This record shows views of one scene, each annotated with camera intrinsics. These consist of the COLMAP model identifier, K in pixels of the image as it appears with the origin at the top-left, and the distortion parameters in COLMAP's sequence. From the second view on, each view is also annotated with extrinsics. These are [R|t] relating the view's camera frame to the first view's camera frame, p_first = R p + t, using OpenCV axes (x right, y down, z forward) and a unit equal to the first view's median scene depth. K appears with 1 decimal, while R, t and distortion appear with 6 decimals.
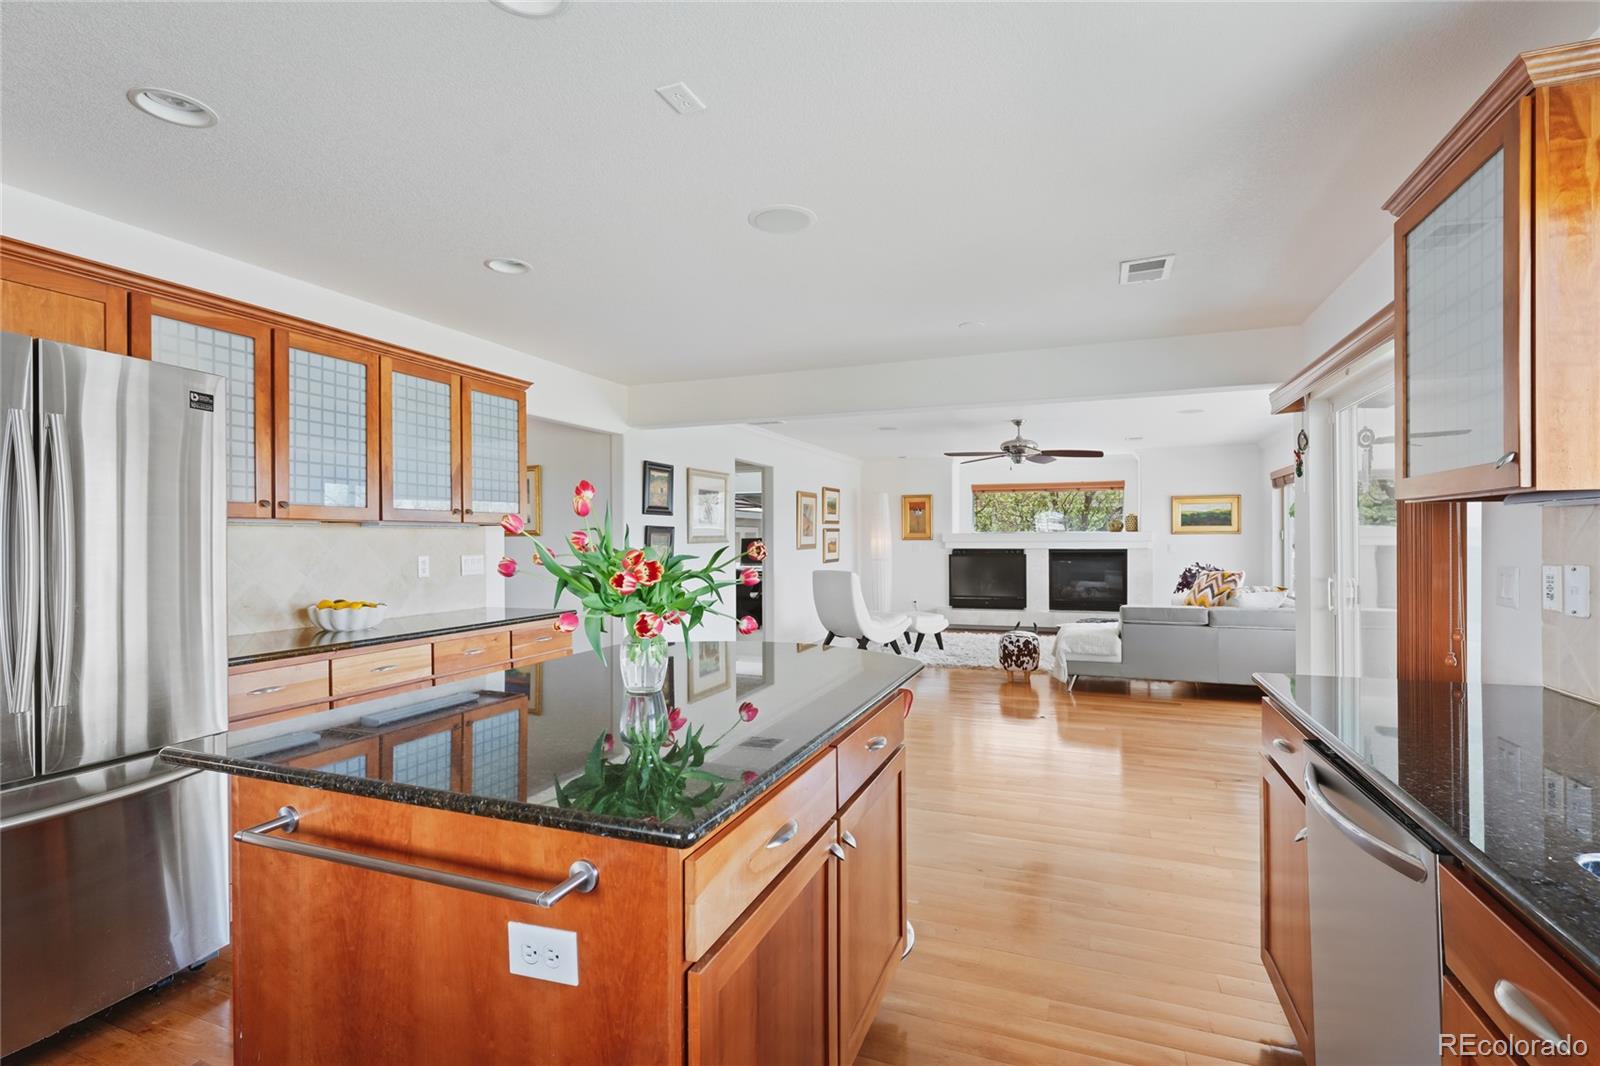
lens RADIAL K [[741.0, 0, 794.1], [0, 741.0, 536.5], [0, 0, 1]] dist [-0.001070, 0.000207]
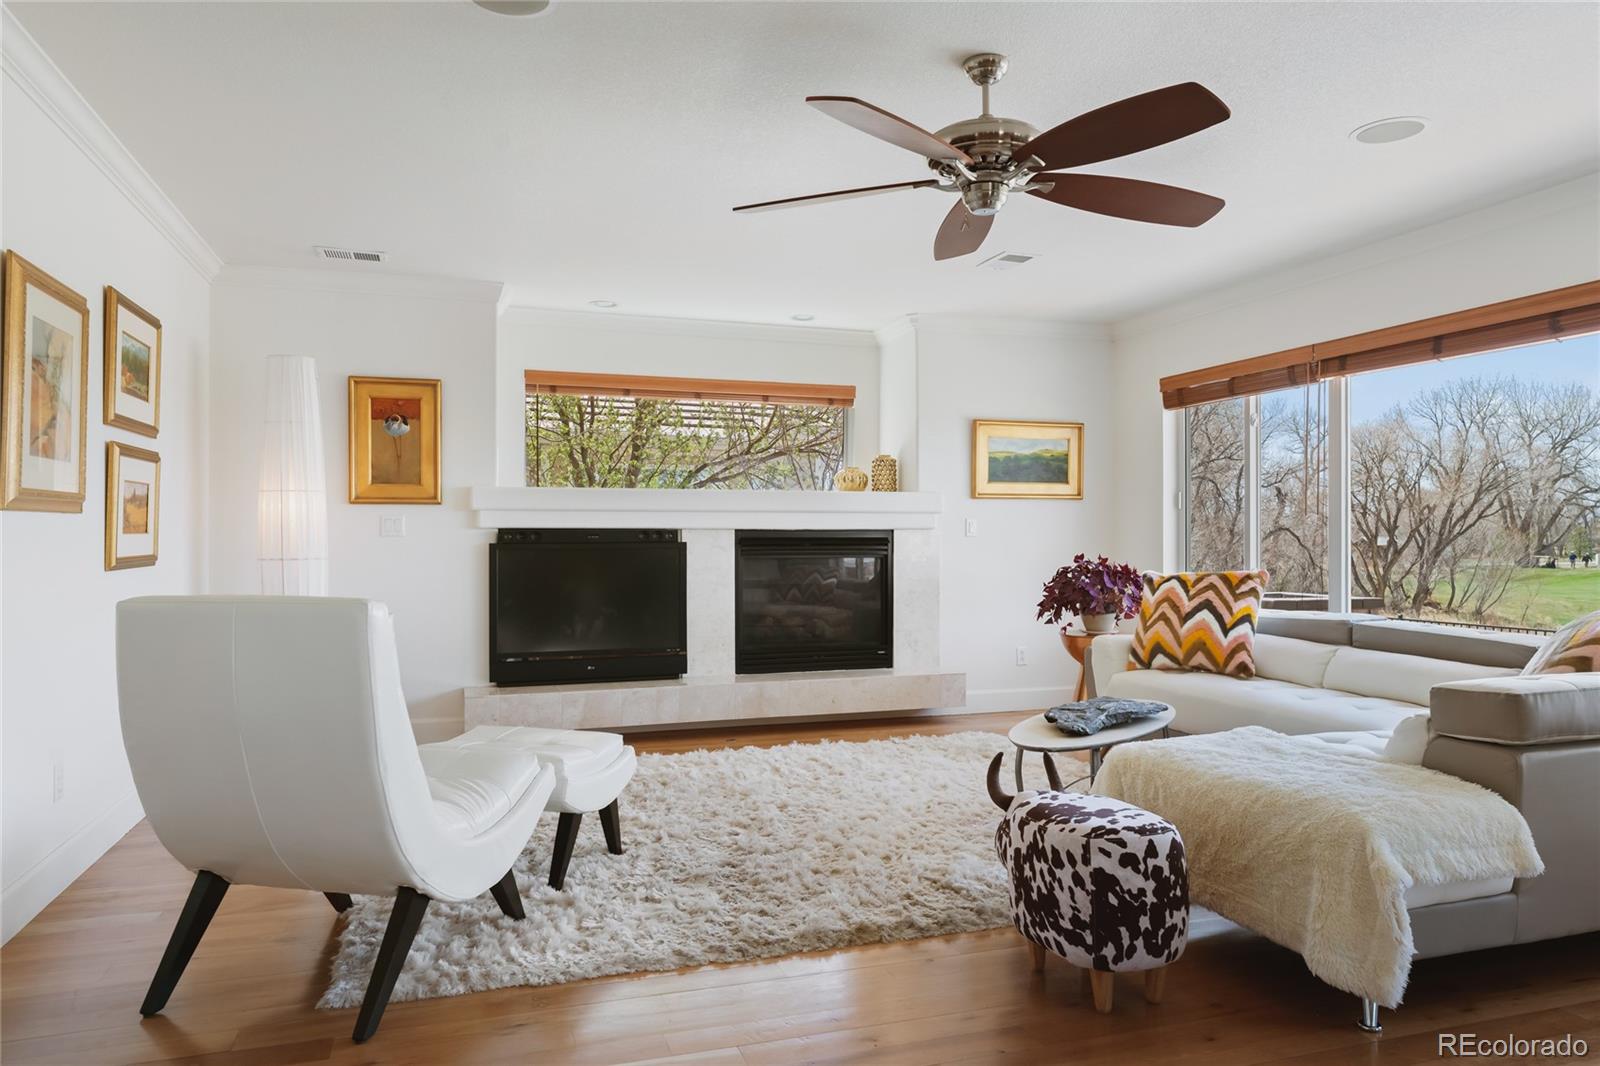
lens RADIAL K [[1083.6, 0, 811.8], [0, 1083.6, 532.4], [0, 0, 1]] dist [-0.009018, -0.004111]
pose [[0.763335, 0.007424, 0.645960, -0.018084], [-0.004232, 0.999970, -0.006491, 0.023531], [-0.645989, 0.002221, 0.763343, 0.535940]]
